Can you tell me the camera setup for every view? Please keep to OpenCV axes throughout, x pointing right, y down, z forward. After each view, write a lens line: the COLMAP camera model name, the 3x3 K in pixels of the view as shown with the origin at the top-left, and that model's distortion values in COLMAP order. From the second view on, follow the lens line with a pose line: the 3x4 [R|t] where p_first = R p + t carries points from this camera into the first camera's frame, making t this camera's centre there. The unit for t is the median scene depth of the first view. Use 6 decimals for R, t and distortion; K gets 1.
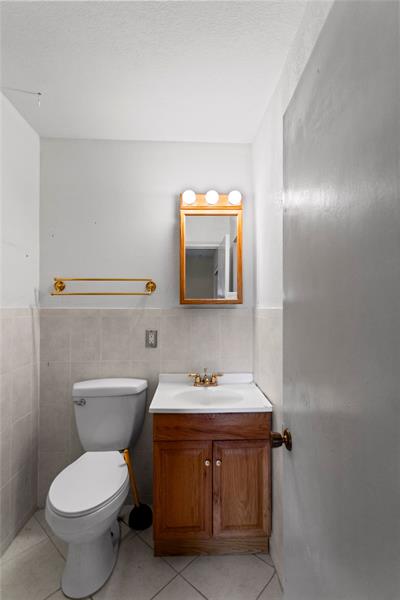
lens RADIAL K [[287.7, 0, 200.3], [0, 287.7, 303.7], [0, 0, 1]] dist [-0.000489, 0.000175]
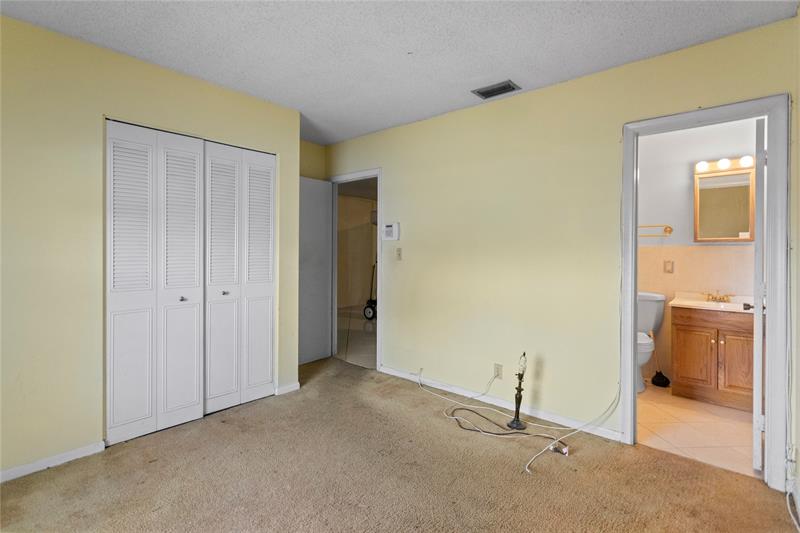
lens RADIAL K [[383.6, 0, 386.9], [0, 383.6, 252.3], [0, 0, 1]] dist [-0.000489, 0.000175]
pose [[0.712866, 0.005416, -0.701279, 0.218557], [0.009191, 0.999812, 0.017064, 0.005183], [0.701240, -0.018610, 0.712683, -1.742118]]
